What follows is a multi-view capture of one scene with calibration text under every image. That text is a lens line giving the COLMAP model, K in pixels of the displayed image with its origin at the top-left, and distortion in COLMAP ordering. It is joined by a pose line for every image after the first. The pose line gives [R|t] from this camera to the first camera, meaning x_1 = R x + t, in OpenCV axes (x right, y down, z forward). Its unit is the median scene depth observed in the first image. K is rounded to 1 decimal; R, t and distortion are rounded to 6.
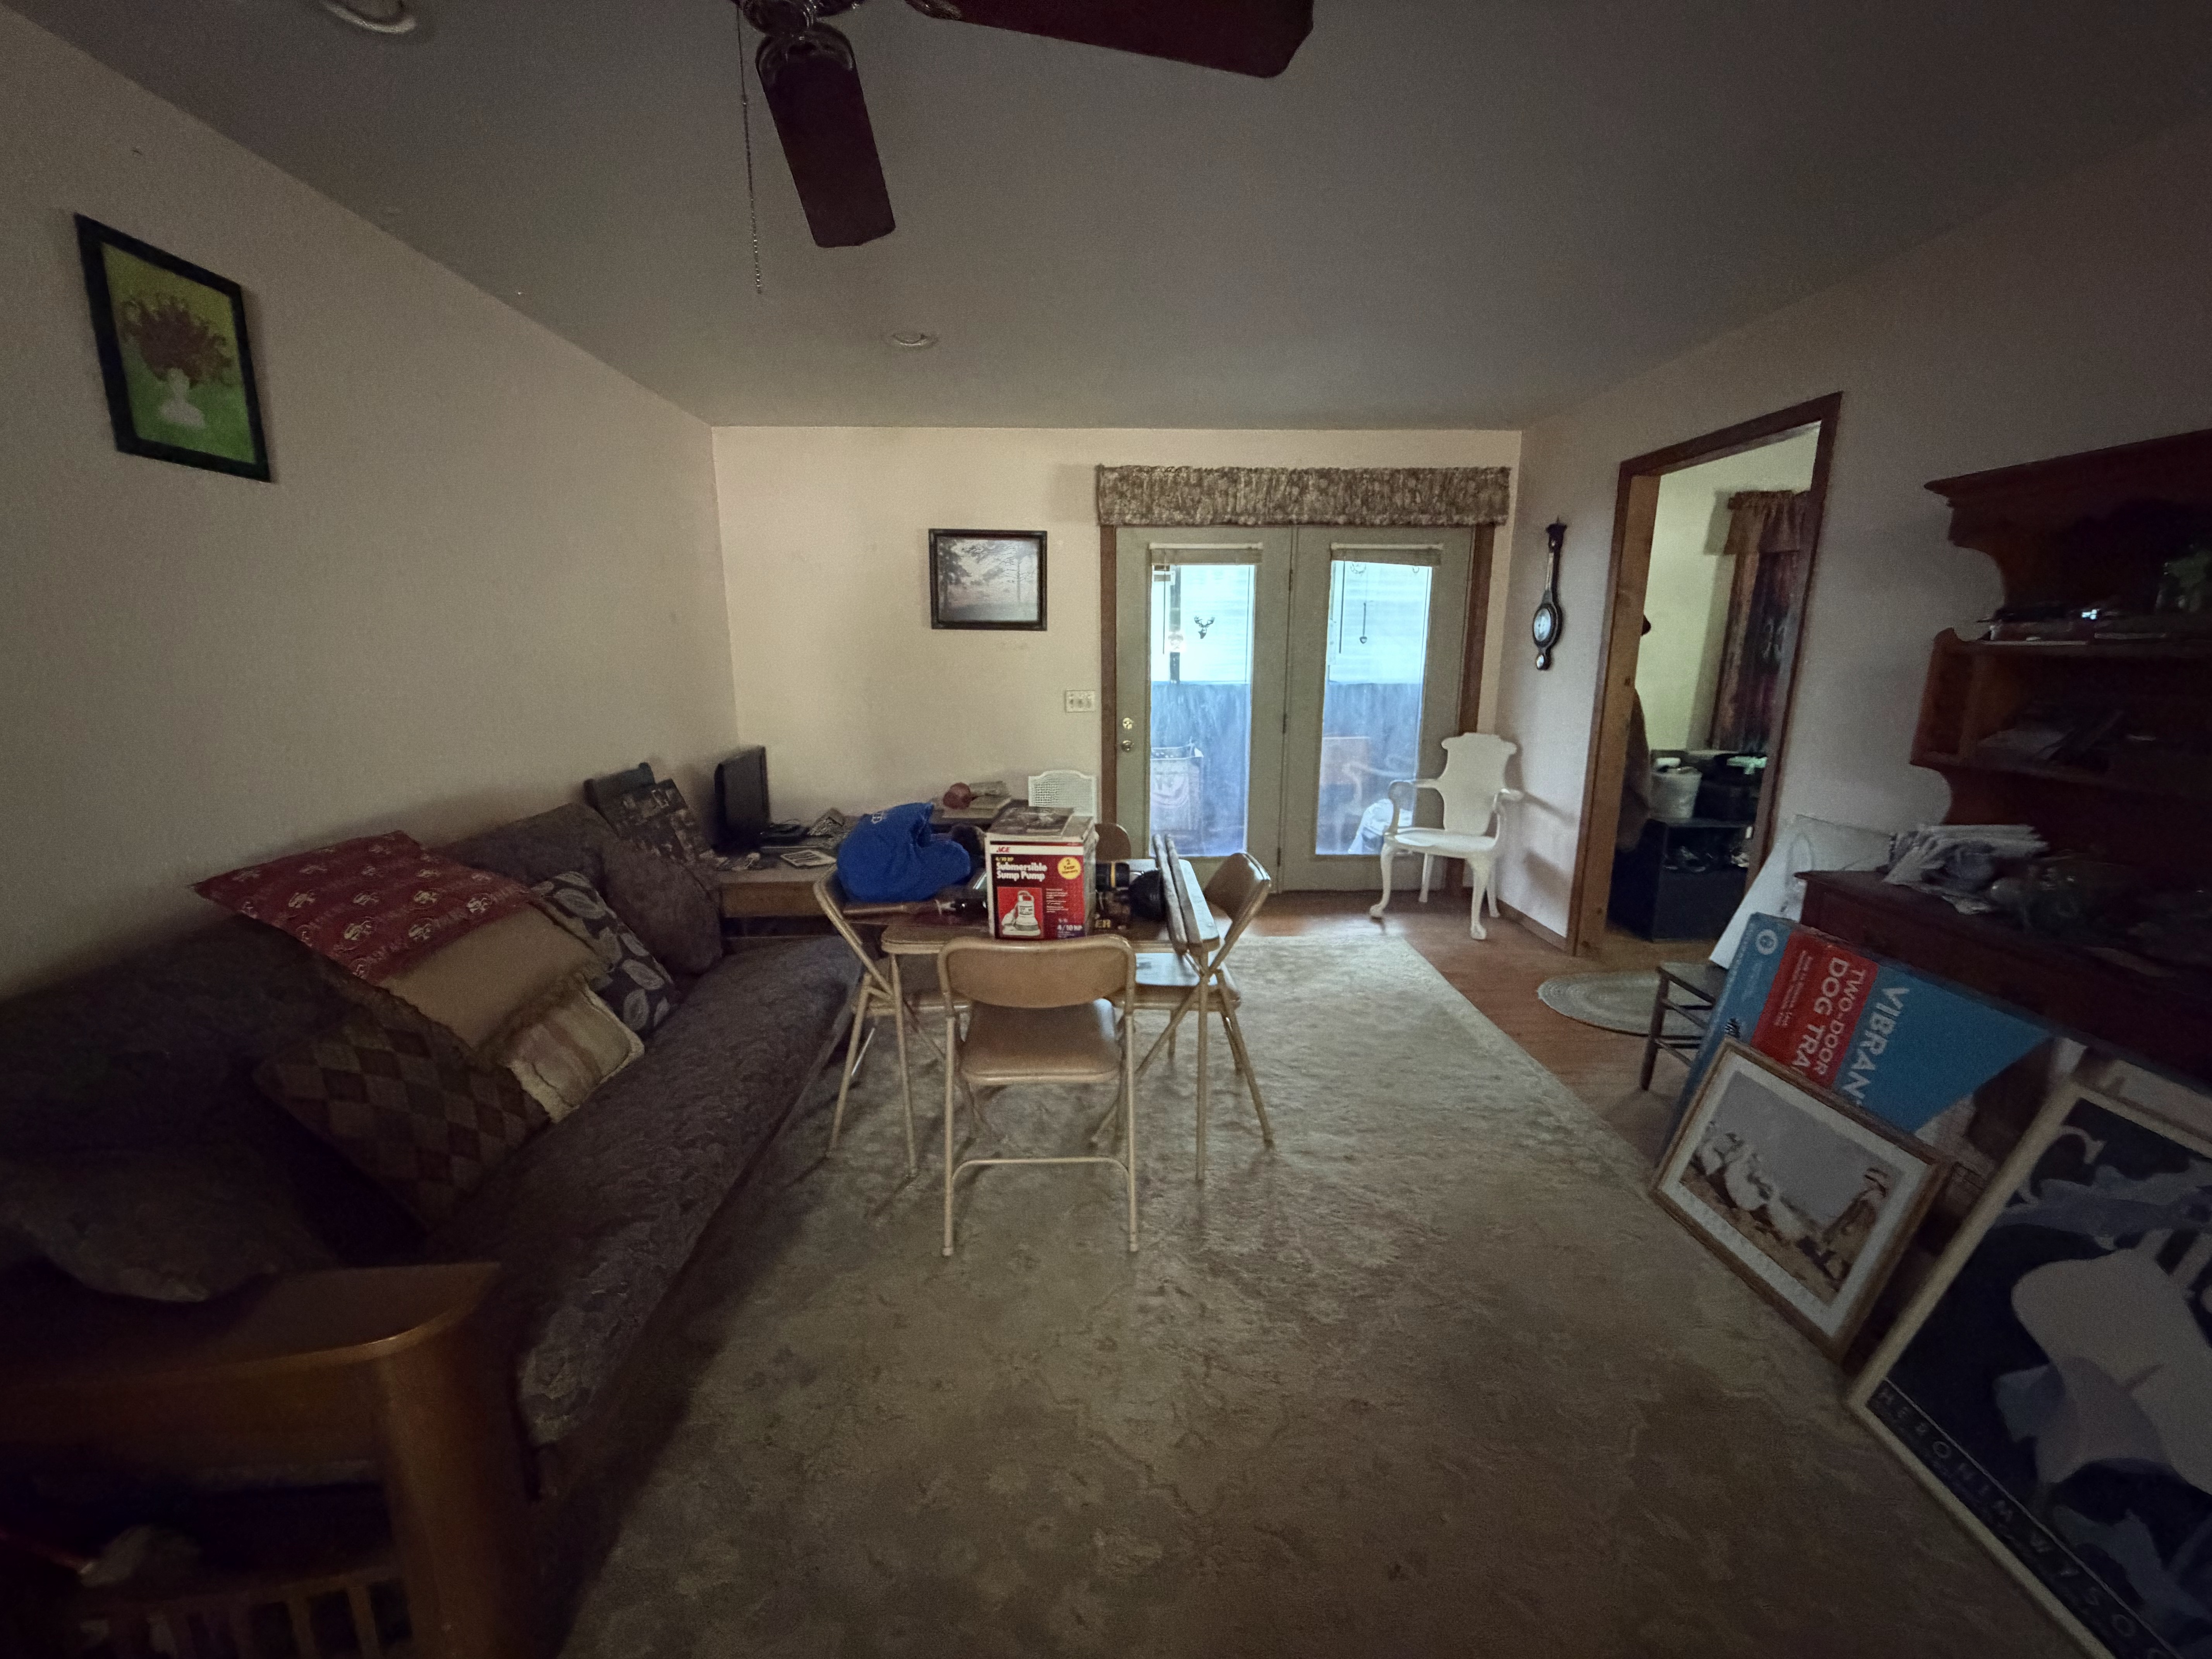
lens RADIAL K [[881.9, 0, 1106.0], [0, 881.9, 829.5], [0, 0, 1]] dist [0.001339, -0.000248]
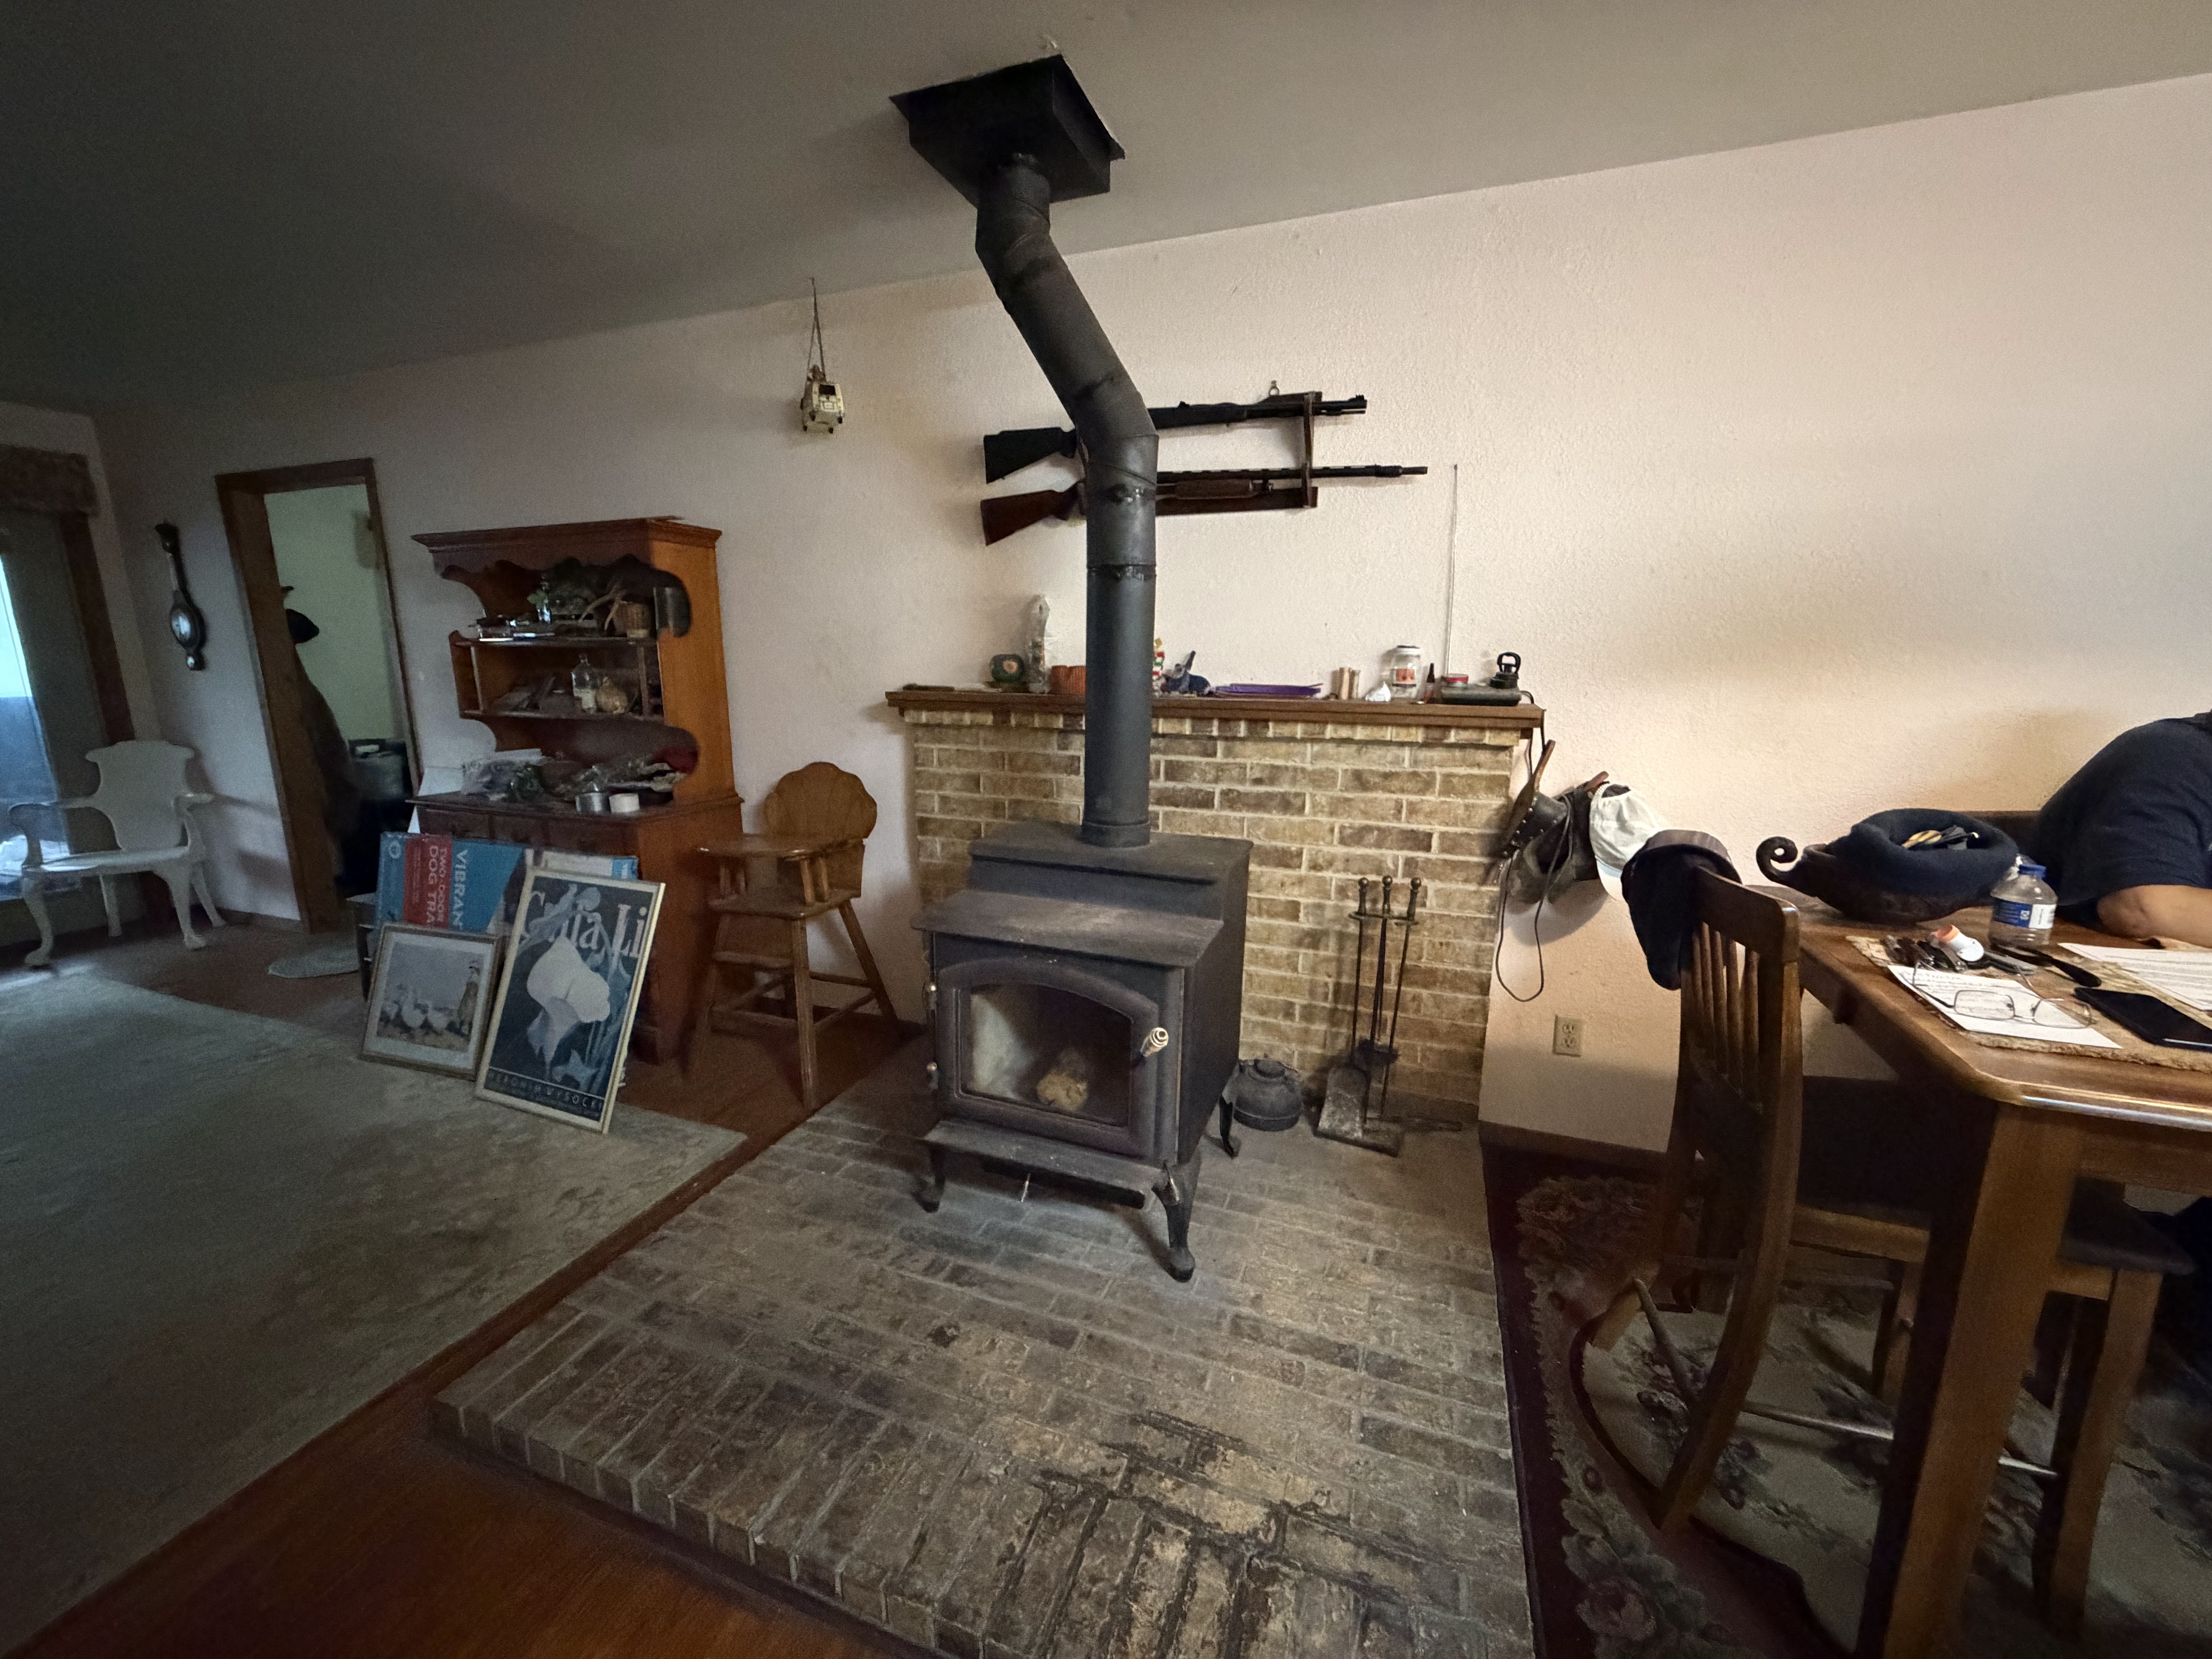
lens RADIAL K [[881.9, 0, 1106.0], [0, 881.9, 829.5], [0, 0, 1]] dist [0.001339, -0.000248]
pose [[0.386801, -0.179972, 0.904431, -0.088453], [0.191132, 0.975120, 0.112297, 0.160478], [-0.902139, 0.129429, 0.411575, -0.640095]]
